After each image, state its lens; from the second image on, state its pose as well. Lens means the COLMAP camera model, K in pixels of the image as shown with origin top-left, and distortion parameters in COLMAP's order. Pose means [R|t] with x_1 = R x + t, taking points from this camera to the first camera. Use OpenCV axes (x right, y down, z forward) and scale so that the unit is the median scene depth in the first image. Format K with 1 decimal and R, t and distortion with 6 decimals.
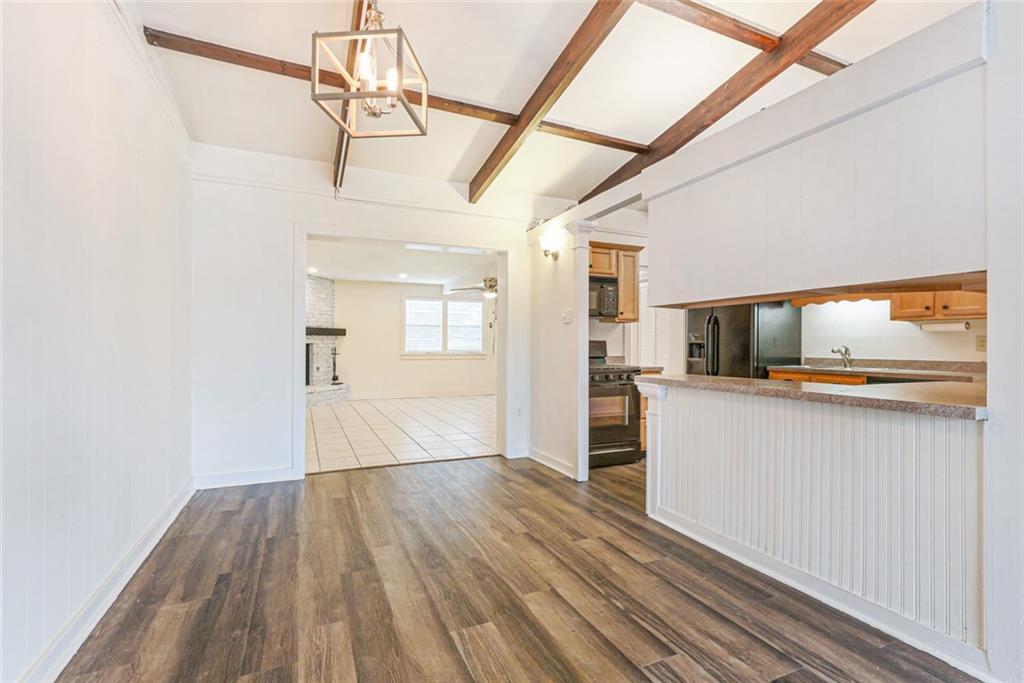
lens RADIAL K [[466.9, 0, 513.5], [0, 466.9, 345.6], [0, 0, 1]] dist [0.001399, 0.000061]
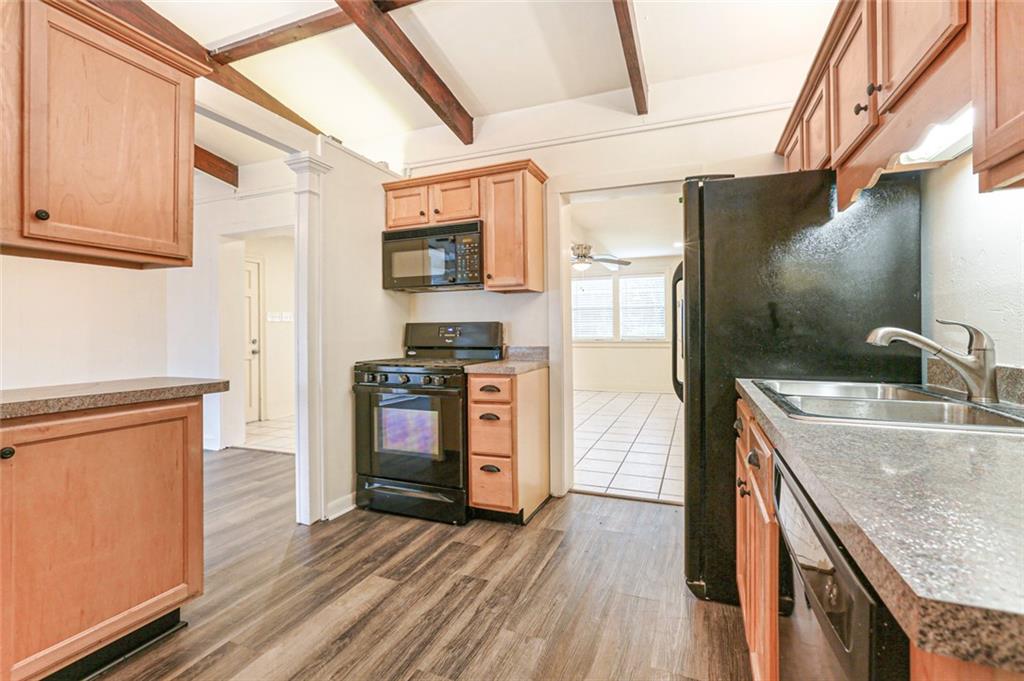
lens RADIAL K [[466.9, 0, 512.2], [0, 466.9, 331.4], [0, 0, 1]] dist [0.001399, 0.000061]
pose [[0.692492, -0.012159, -0.721323, 0.362137], [0.011377, 0.999918, -0.005933, 0.003356], [0.721336, -0.004098, 0.692573, 0.308649]]
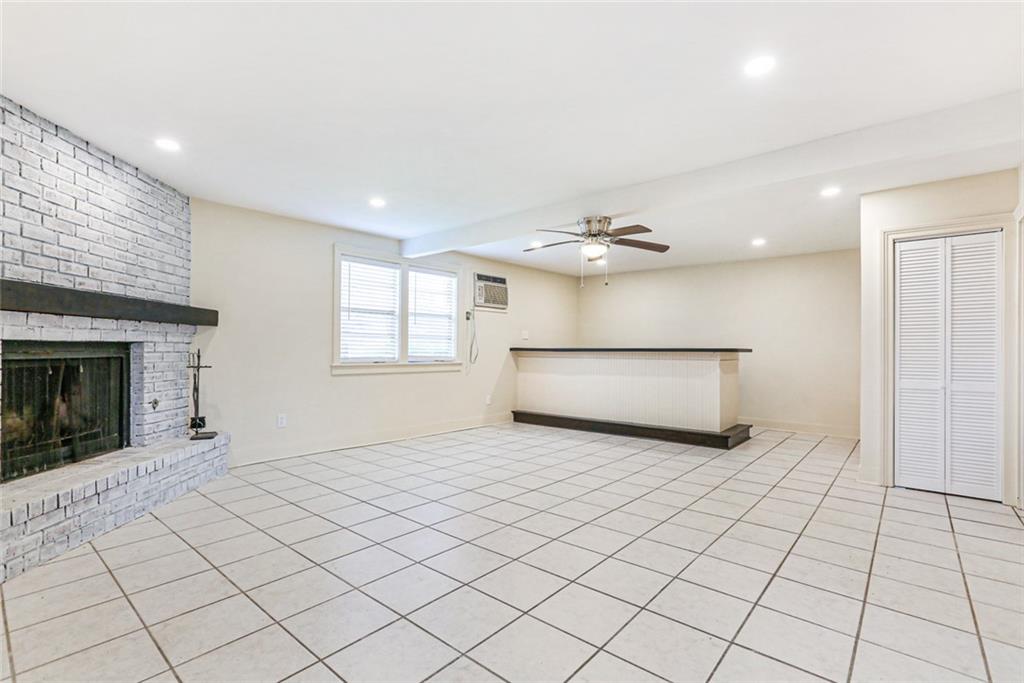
lens RADIAL K [[466.9, 0, 513.8], [0, 466.9, 349.3], [0, 0, 1]] dist [0.001399, 0.000061]
pose [[0.904856, 0.002106, 0.425713, -0.295475], [-0.002610, 0.999996, 0.000601, 0.000515], [-0.425710, -0.001655, 0.904858, 0.473655]]
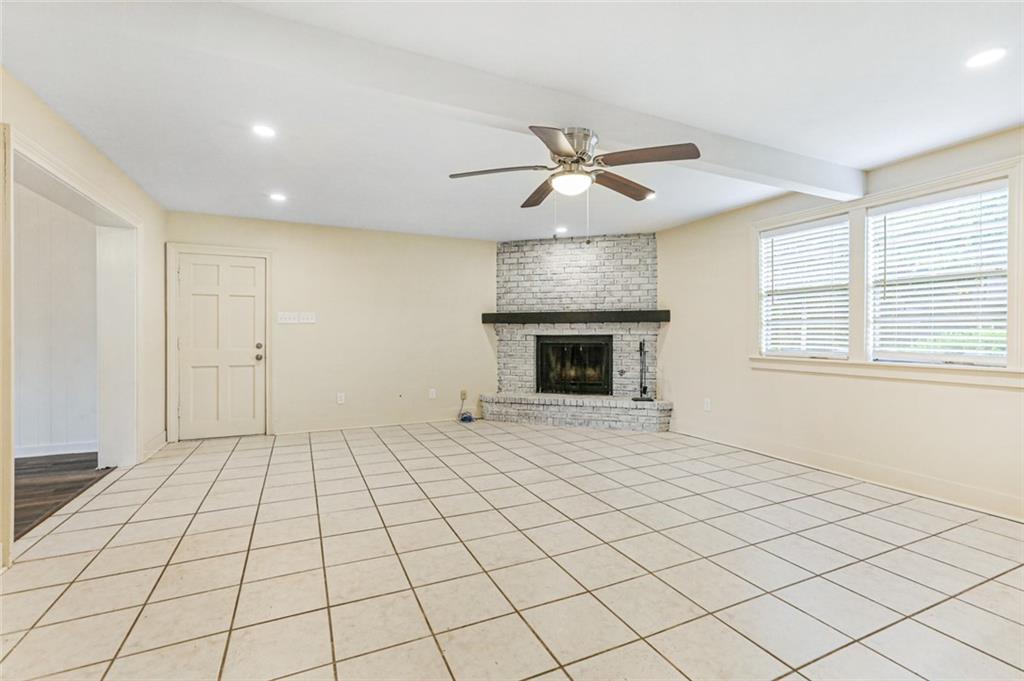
lens RADIAL K [[466.9, 0, 513.2], [0, 466.9, 336.3], [0, 0, 1]] dist [0.001399, 0.000061]
pose [[0.020602, 0.002128, -0.999785, 0.235113], [-0.001342, 0.999997, 0.002101, -0.003326], [0.999787, 0.001298, 0.020605, 0.795757]]
